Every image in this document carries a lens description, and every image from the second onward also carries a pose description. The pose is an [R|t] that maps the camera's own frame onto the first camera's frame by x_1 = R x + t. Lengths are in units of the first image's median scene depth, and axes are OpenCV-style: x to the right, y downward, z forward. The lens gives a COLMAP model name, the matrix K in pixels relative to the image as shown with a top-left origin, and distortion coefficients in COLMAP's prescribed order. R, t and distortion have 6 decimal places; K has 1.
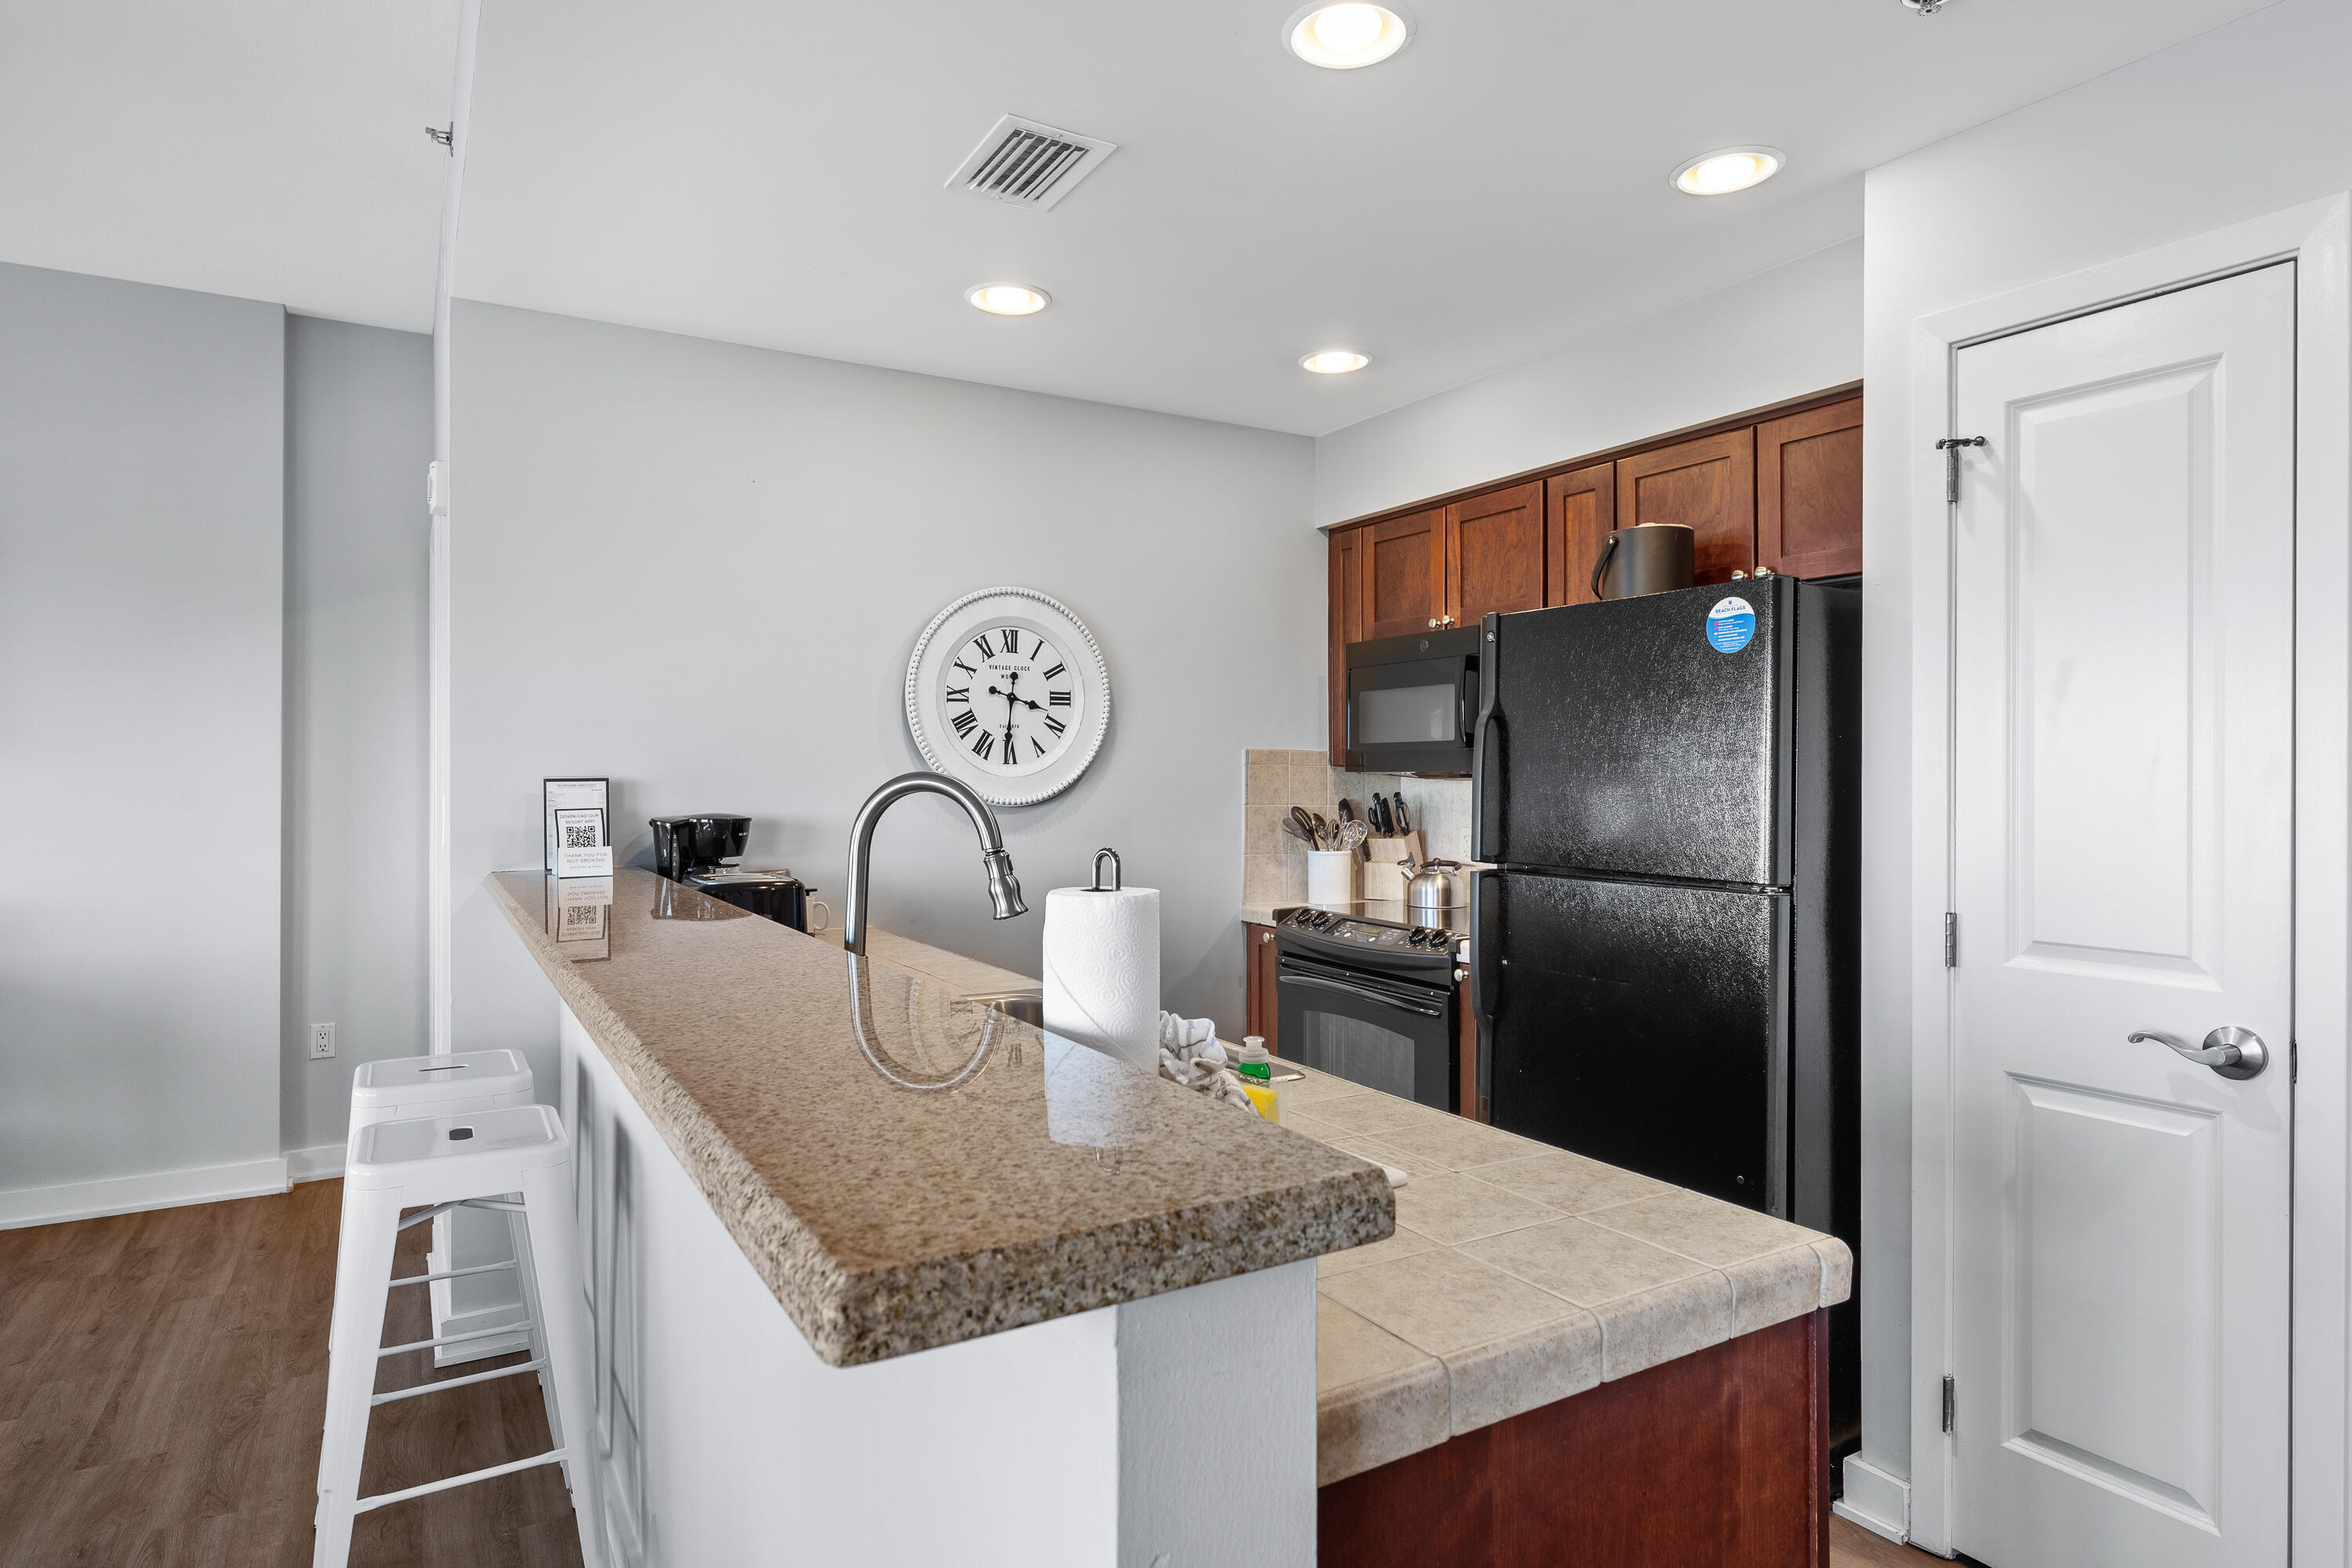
lens RADIAL K [[1335.4, 0, 1156.4], [0, 1335.4, 773.9], [0, 0, 1]] dist [0.013082, -0.001866]
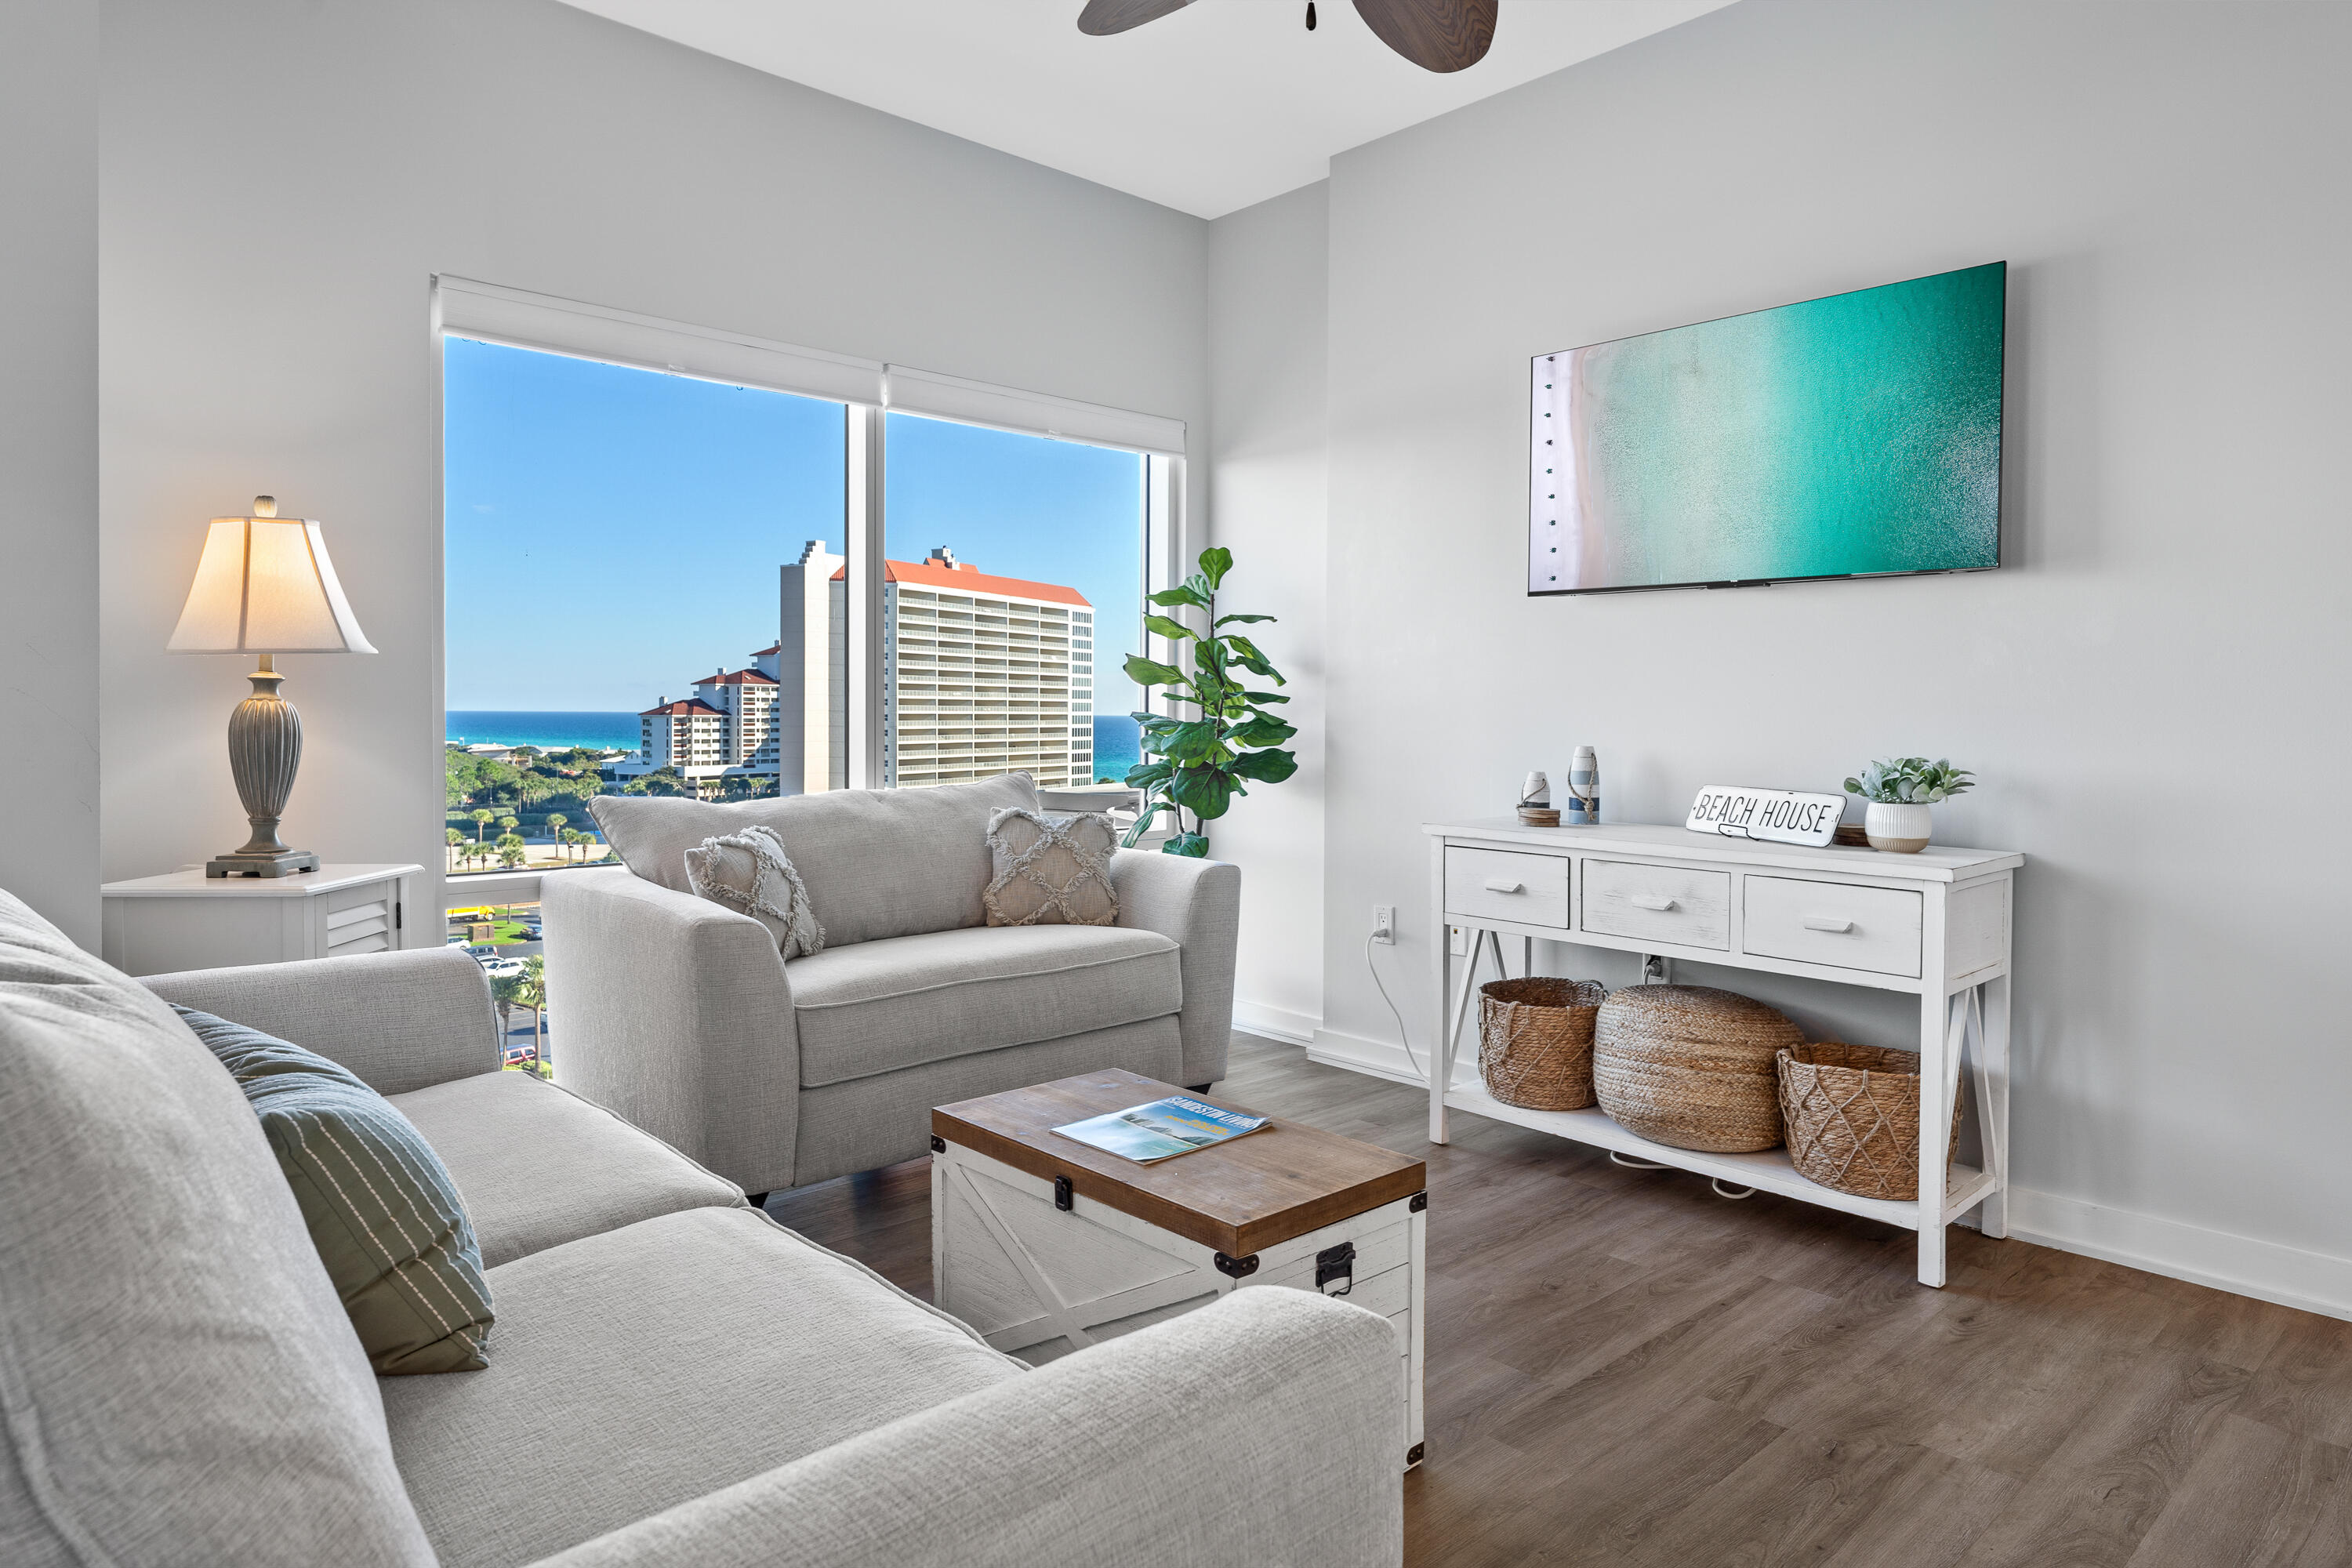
lens RADIAL K [[1376.1, 0, 1182.2], [0, 1376.1, 766.4], [0, 0, 1]] dist [-0.000184, 0.001512]
pose [[0.236476, 0.039524, -0.970833, -0.317363], [-0.009615, 0.999219, 0.038338, 0.063094], [0.971590, 0.000269, 0.236671, 0.358085]]
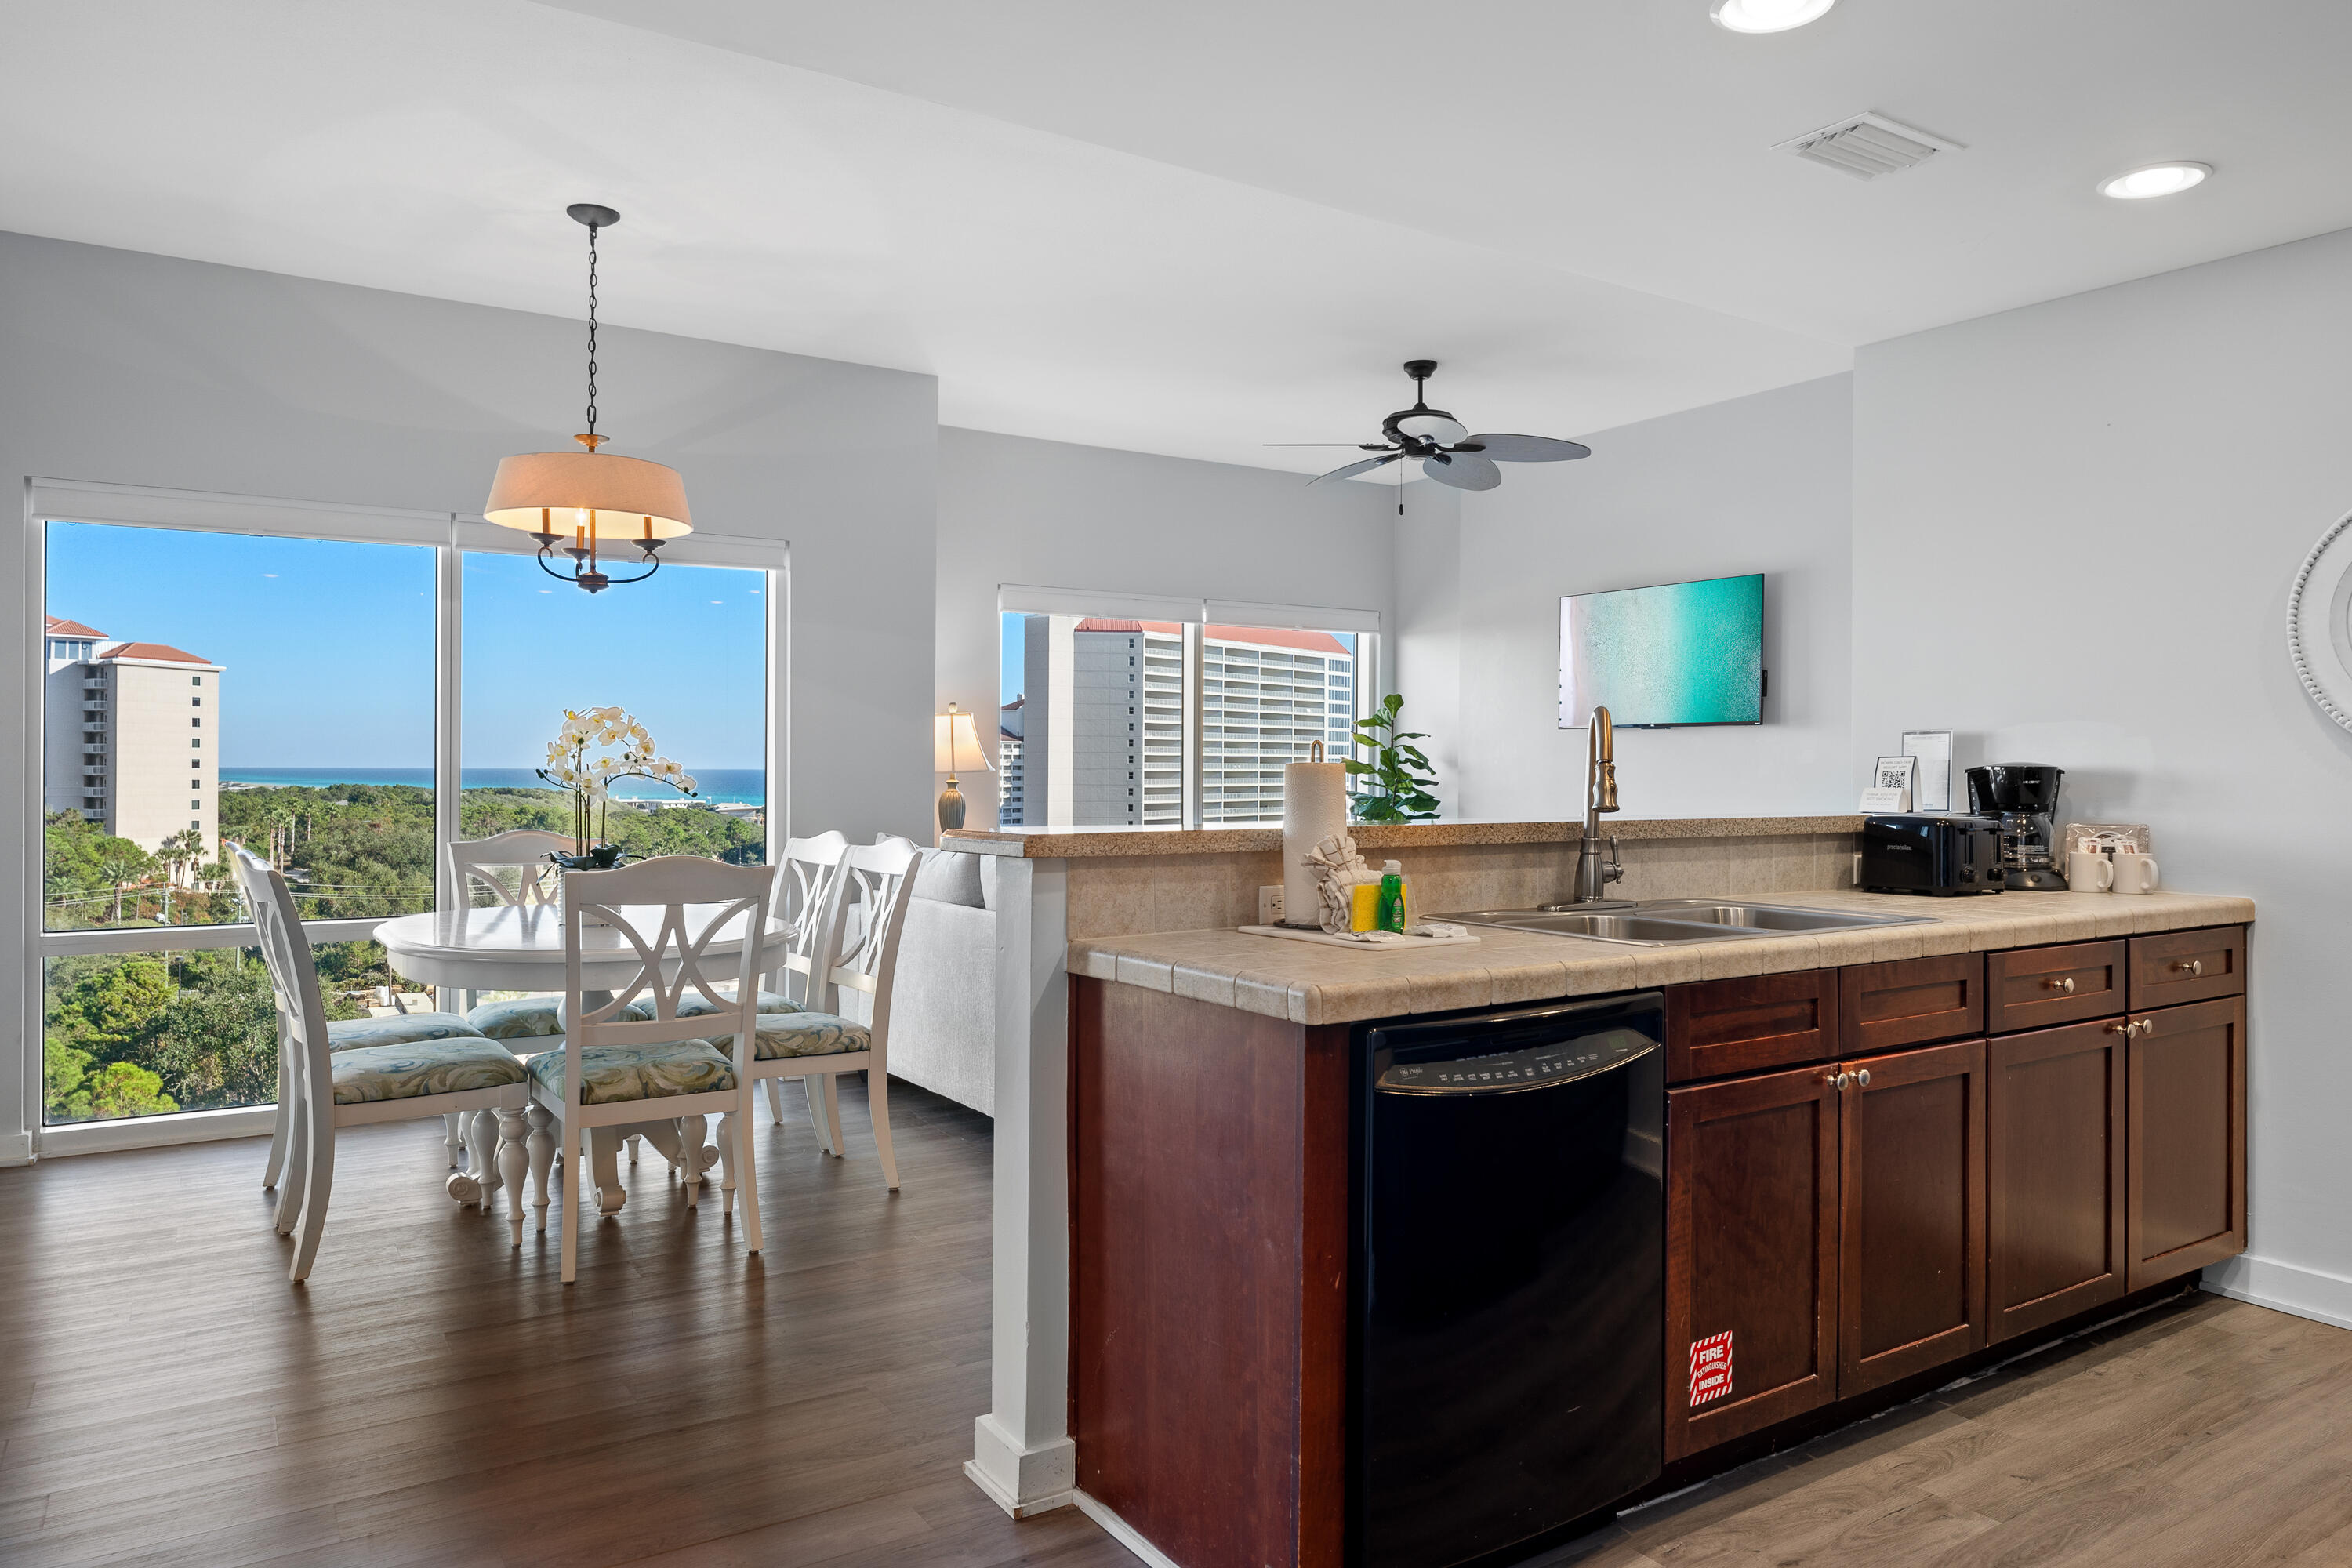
lens RADIAL K [[1493.5, 0, 1192.3], [0, 1493.5, 780.5], [0, 0, 1]] dist [0.000351, -0.000972]
pose [[0.068047, 0.008376, -0.997647, 0.655792], [-0.005215, 0.999954, 0.008039, 0.031404], [0.997668, 0.004655, 0.068088, 0.228499]]
